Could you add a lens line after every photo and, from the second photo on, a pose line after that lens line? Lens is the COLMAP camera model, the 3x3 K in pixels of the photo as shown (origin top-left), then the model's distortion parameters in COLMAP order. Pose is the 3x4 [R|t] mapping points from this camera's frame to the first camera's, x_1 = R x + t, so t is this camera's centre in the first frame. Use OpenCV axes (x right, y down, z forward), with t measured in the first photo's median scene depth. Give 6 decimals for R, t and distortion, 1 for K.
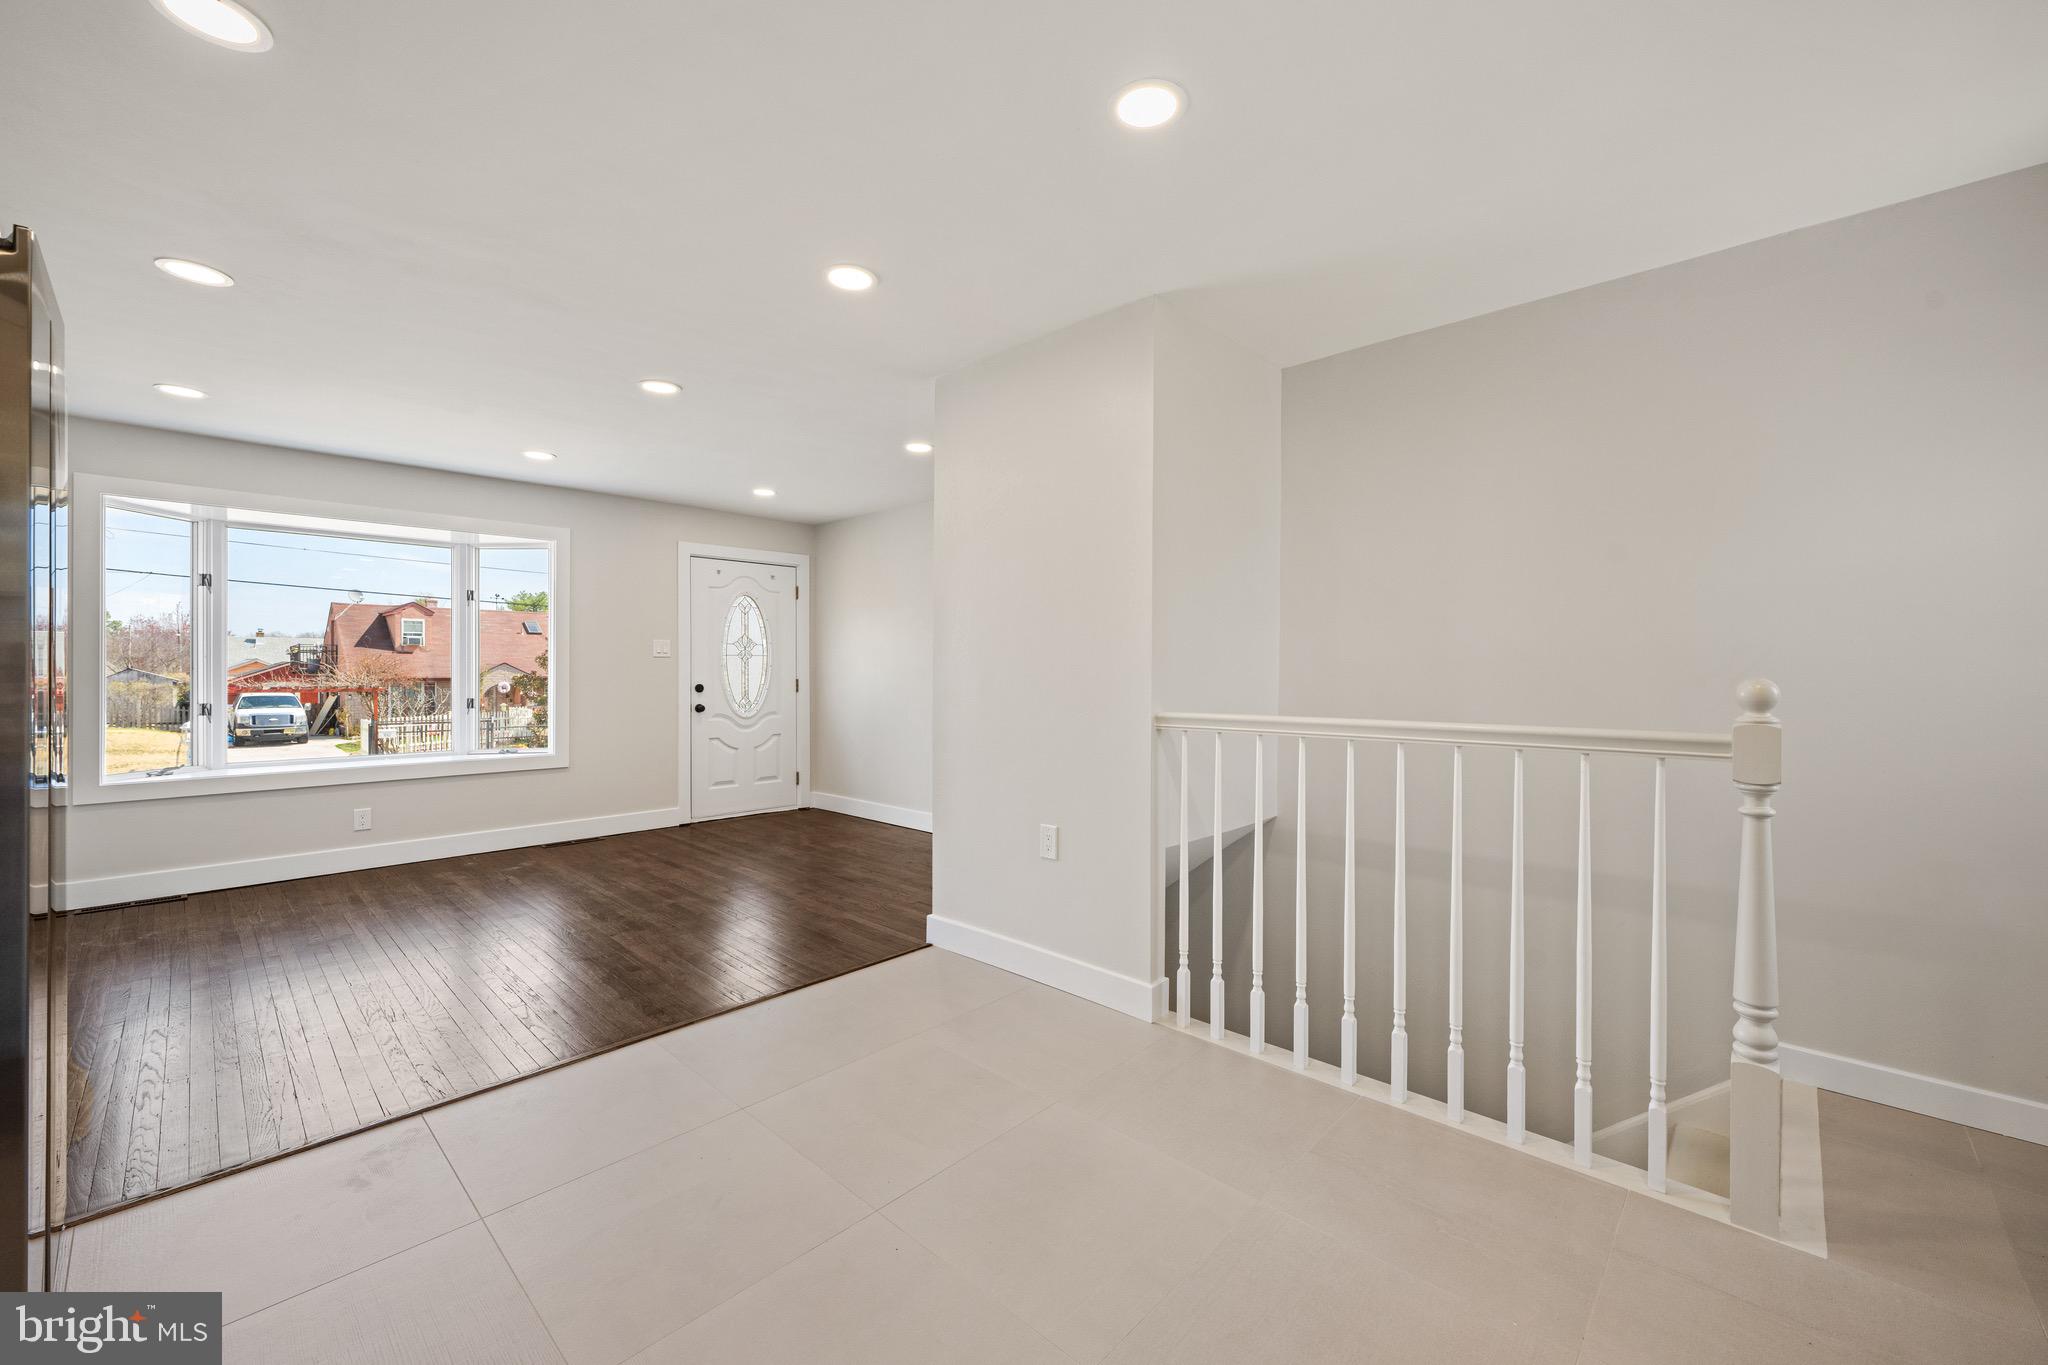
lens RADIAL K [[832.7, 0, 1031.3], [0, 832.7, 676.1], [0, 0, 1]] dist [-0.002988, 0.000025]
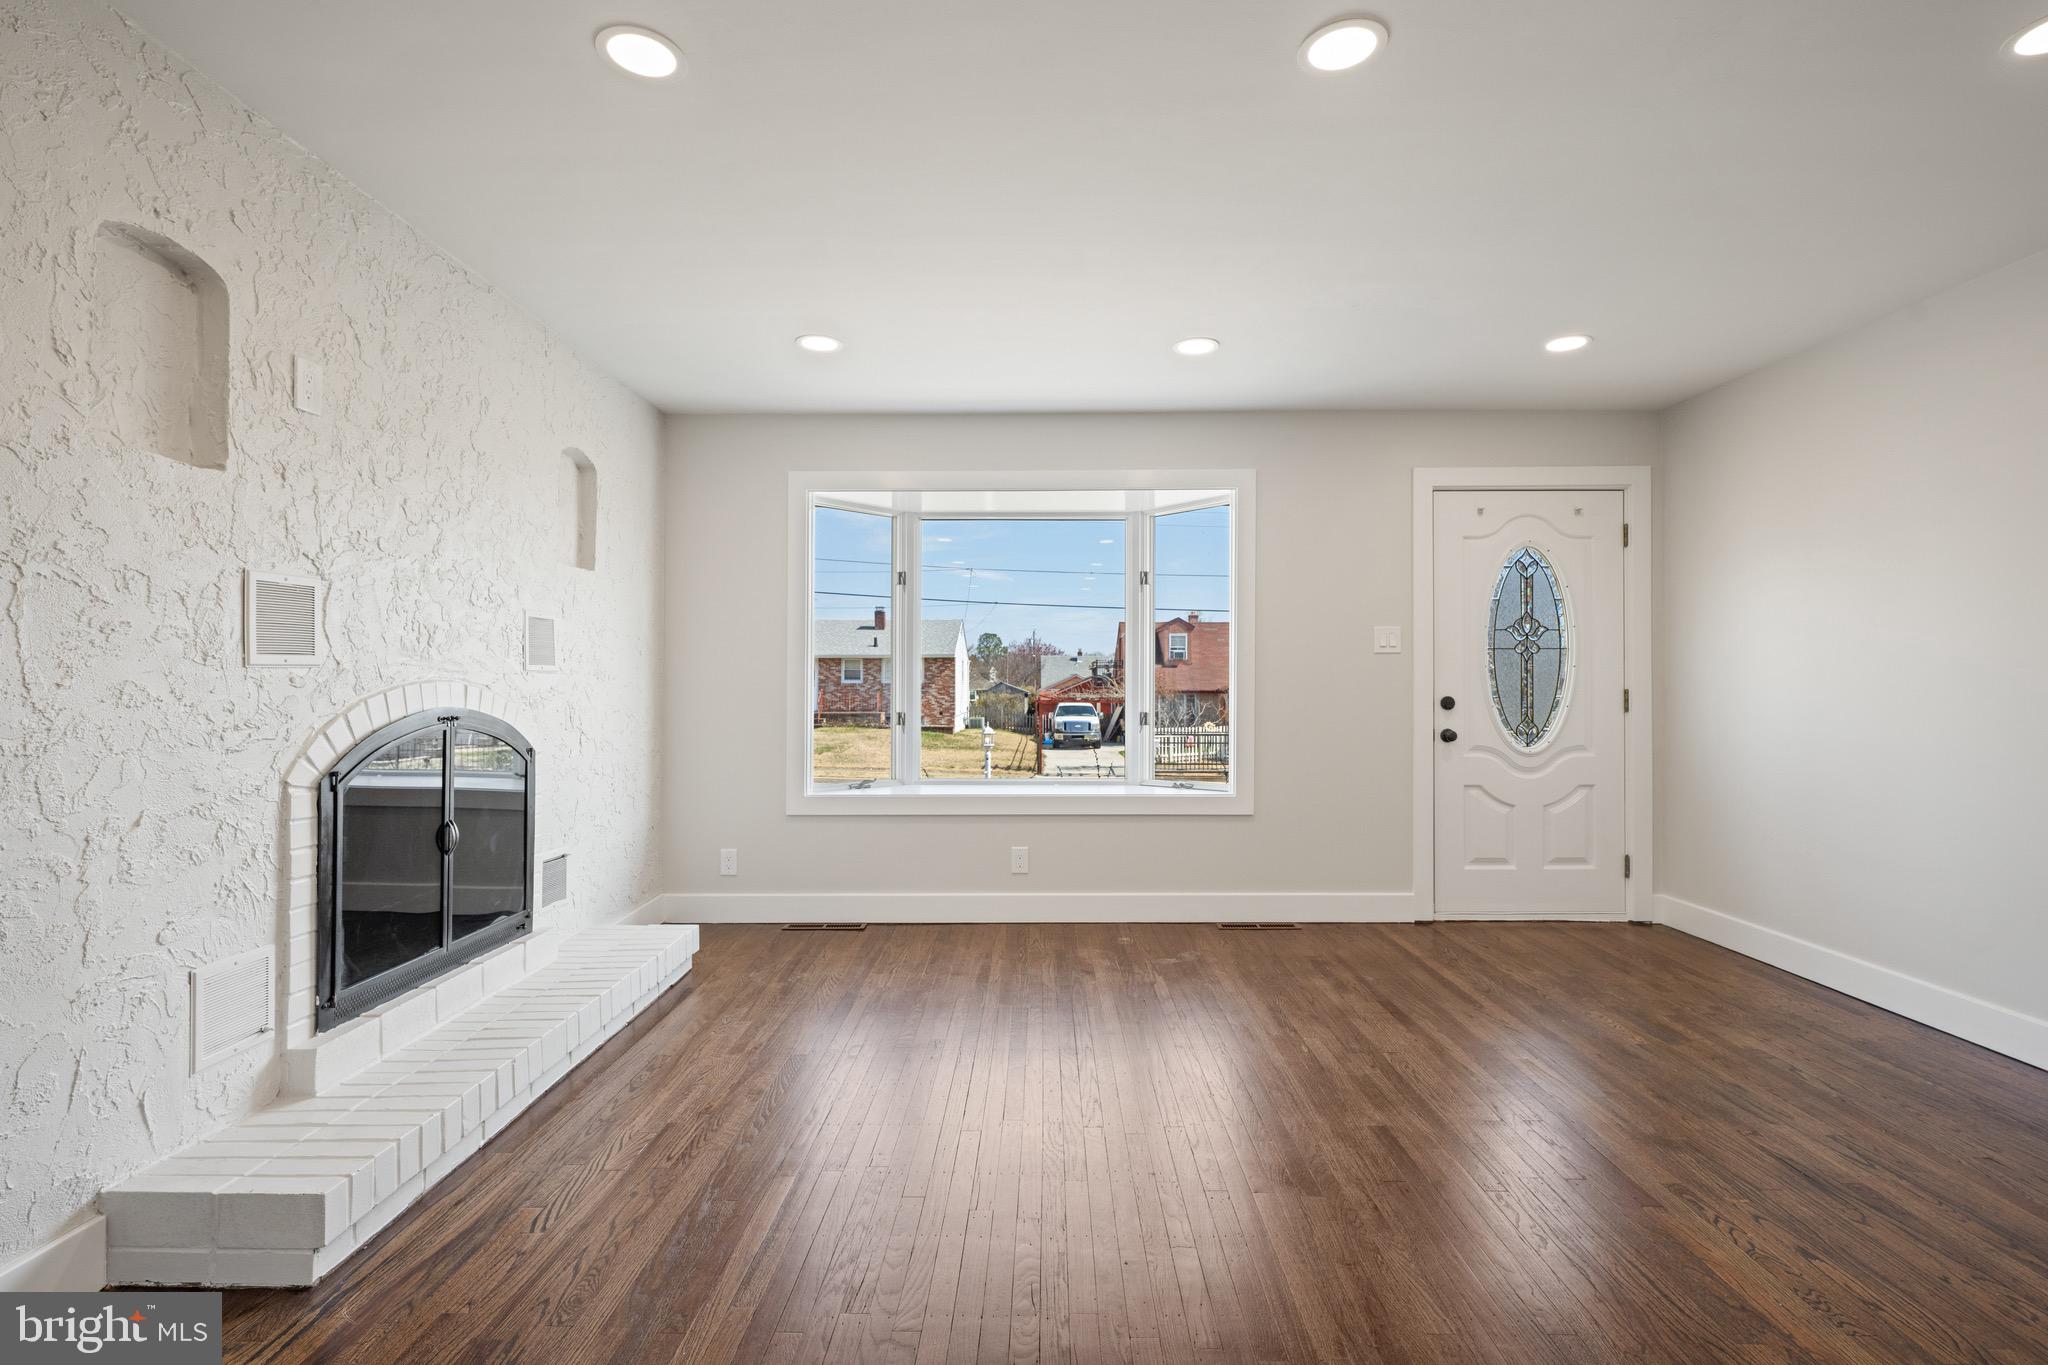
lens RADIAL K [[929.9, 0, 1032.8], [0, 929.9, 682.0], [0, 0, 1]] dist [-0.000144, 0.000438]
pose [[0.689468, -0.003548, -0.724307, -0.104972], [-0.002961, 0.999966, -0.007718, 0.004783], [0.724310, 0.007466, 0.689434, 0.284520]]
